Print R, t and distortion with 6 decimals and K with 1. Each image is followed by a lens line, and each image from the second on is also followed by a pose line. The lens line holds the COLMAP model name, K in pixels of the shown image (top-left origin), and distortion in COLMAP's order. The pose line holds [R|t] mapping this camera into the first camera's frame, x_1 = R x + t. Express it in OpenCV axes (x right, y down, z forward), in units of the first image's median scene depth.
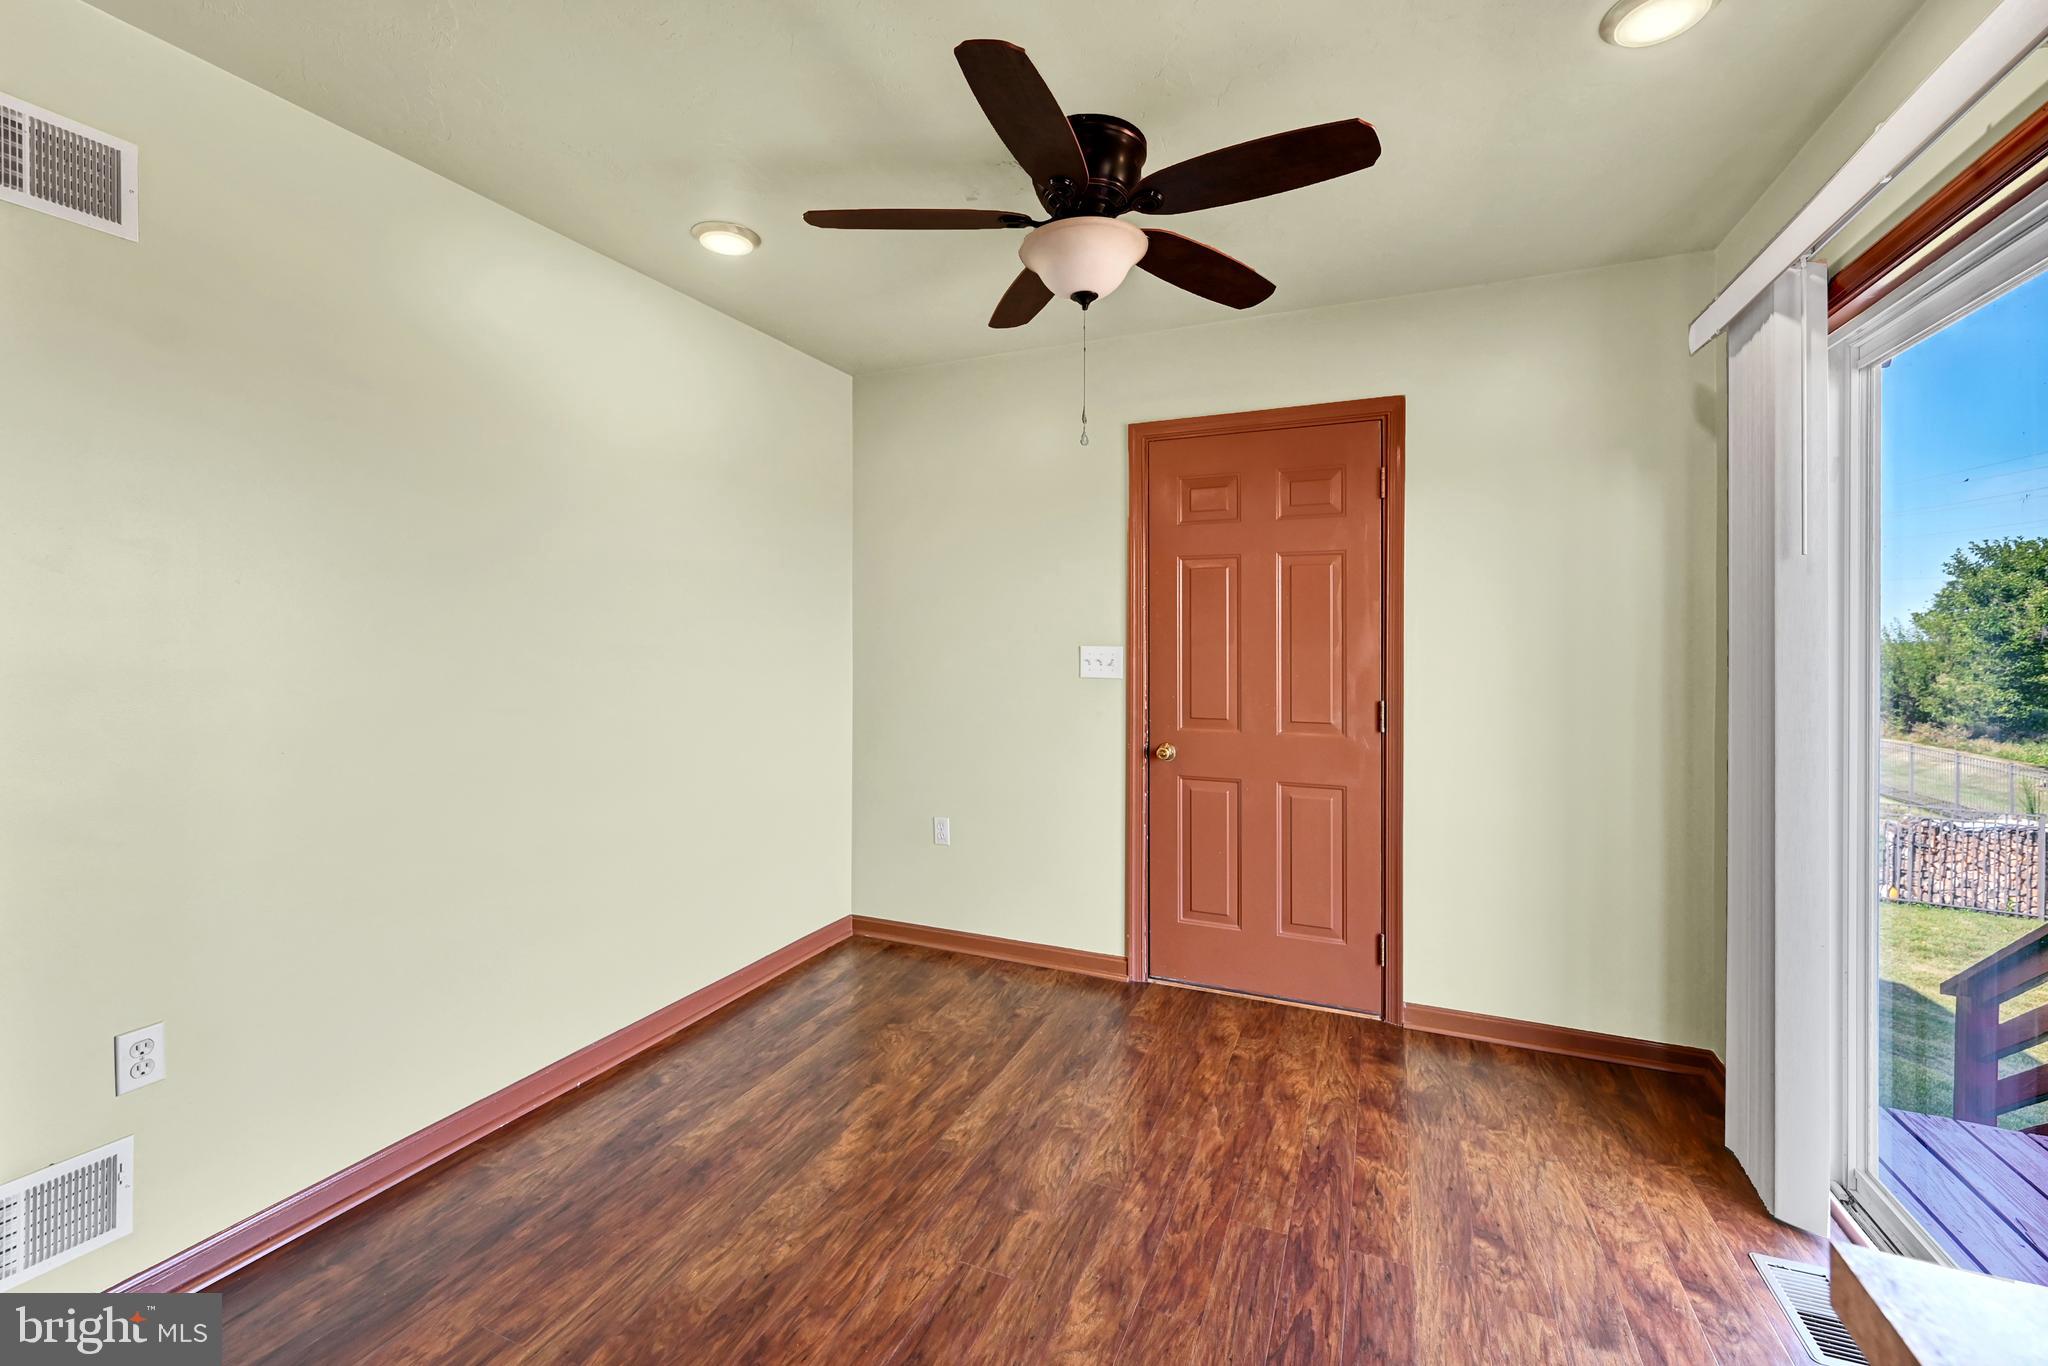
lens RADIAL K [[841.0, 0, 1022.2], [0, 841.0, 647.8], [0, 0, 1]] dist [-0.001851, -0.000384]
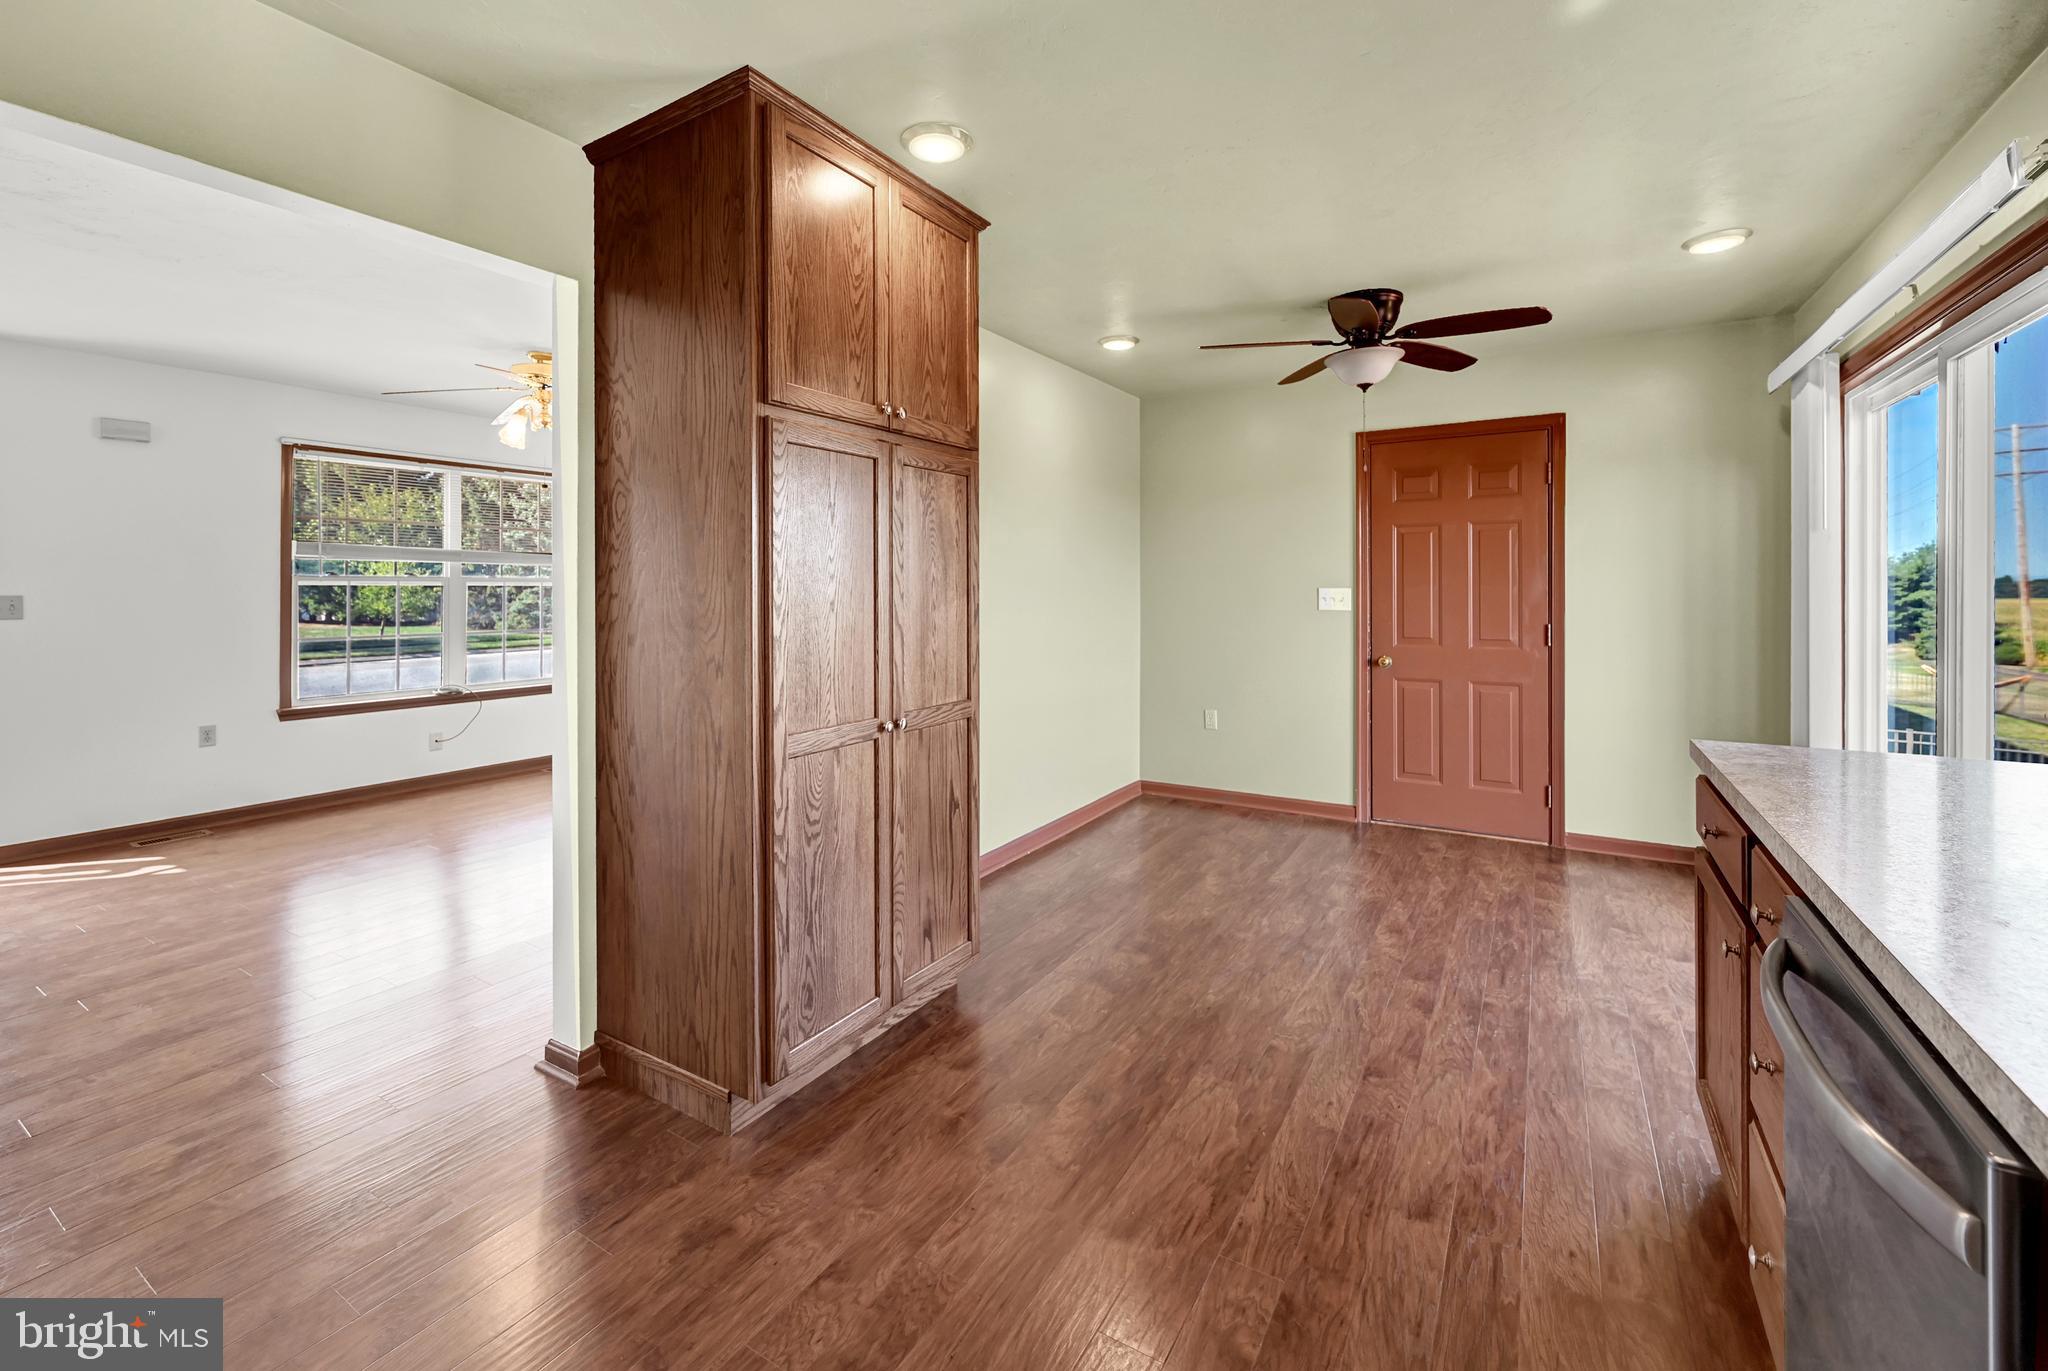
lens RADIAL K [[835.6, 0, 1022.8], [0, 835.6, 599.9], [0, 0, 1]] dist [0.001217, 0.000168]
pose [[0.989111, -0.005663, -0.147062, -0.283264], [0.006882, 0.999946, 0.007781, 0.004418], [0.147010, -0.008709, 0.989097, -0.615879]]
